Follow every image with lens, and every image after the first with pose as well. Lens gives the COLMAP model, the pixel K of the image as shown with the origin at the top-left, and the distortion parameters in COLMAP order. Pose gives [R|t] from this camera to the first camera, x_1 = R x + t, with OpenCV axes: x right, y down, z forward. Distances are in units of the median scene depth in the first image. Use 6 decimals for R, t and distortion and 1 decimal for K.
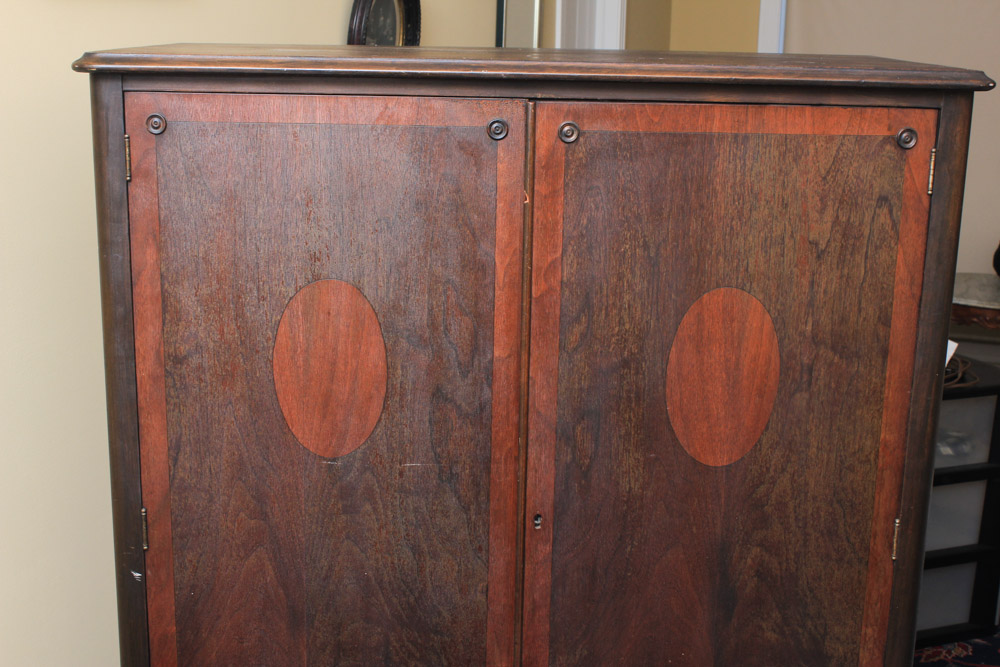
lens RADIAL K [[1353.7, 0, 507.4], [0, 1353.7, 332.3], [0, 0, 1]] dist [-0.046423, 0.000000]
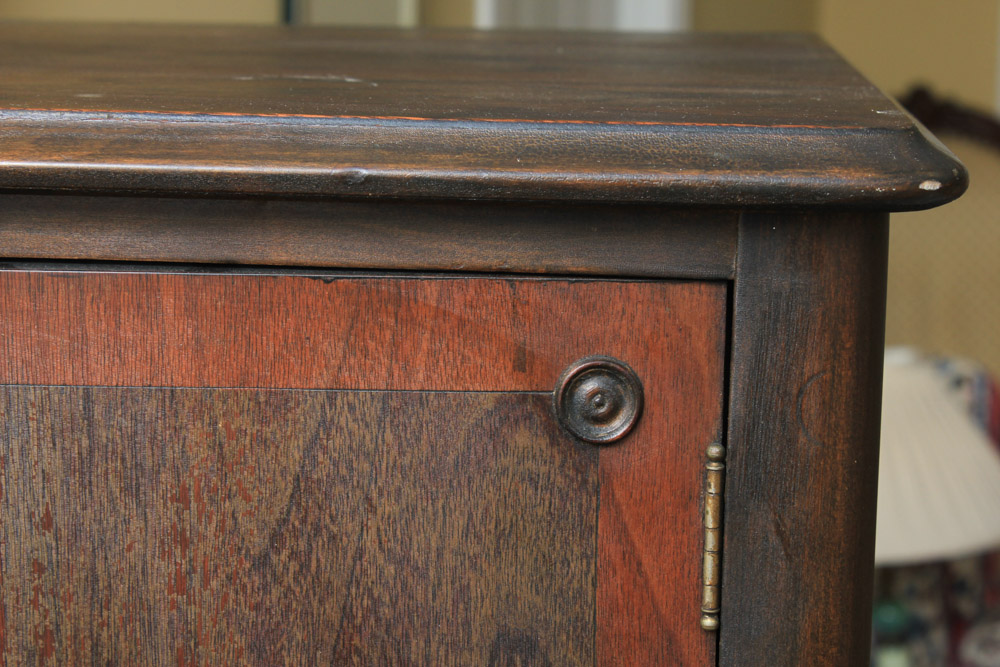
lens RADIAL K [[2362.1, 0, 500.1], [0, 2362.1, 333.3], [0, 0, 1]] dist [0.078622, 0.000000]
pose [[0.996574, 0.007657, -0.082353, 0.314083], [-0.013800, 0.997141, -0.074287, -0.124703], [0.081549, 0.075169, 0.993831, 0.576863]]
